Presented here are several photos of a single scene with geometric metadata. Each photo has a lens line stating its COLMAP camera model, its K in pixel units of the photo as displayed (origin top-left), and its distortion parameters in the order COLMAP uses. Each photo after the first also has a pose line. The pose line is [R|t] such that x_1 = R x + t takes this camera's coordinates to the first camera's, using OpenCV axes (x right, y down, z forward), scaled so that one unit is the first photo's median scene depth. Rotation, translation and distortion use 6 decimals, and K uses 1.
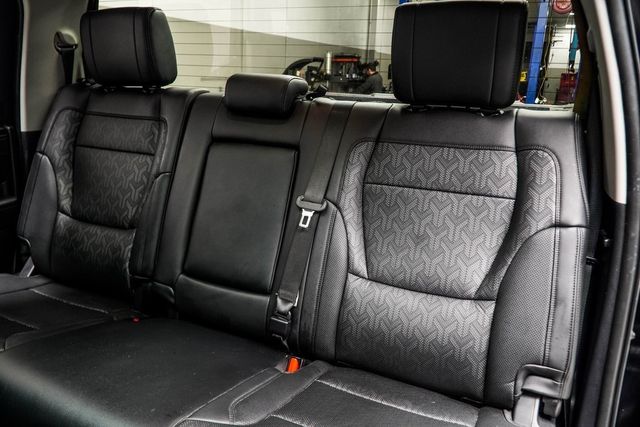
lens RADIAL K [[524.3, 0, 307.7], [0, 524.3, 211.2], [0, 0, 1]] dist [-0.014473, 0.006011]
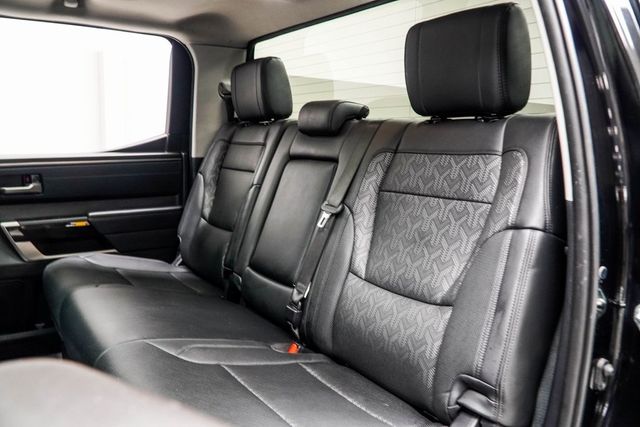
lens RADIAL K [[524.3, 0, 307.7], [0, 524.3, 211.2], [0, 0, 1]] dist [-0.014473, 0.006011]
pose [[0.863092, 0.057933, -0.501713, 0.522919], [-0.128425, 0.985921, -0.107085, 0.119575], [0.488445, 0.156857, 0.858381, 0.030720]]
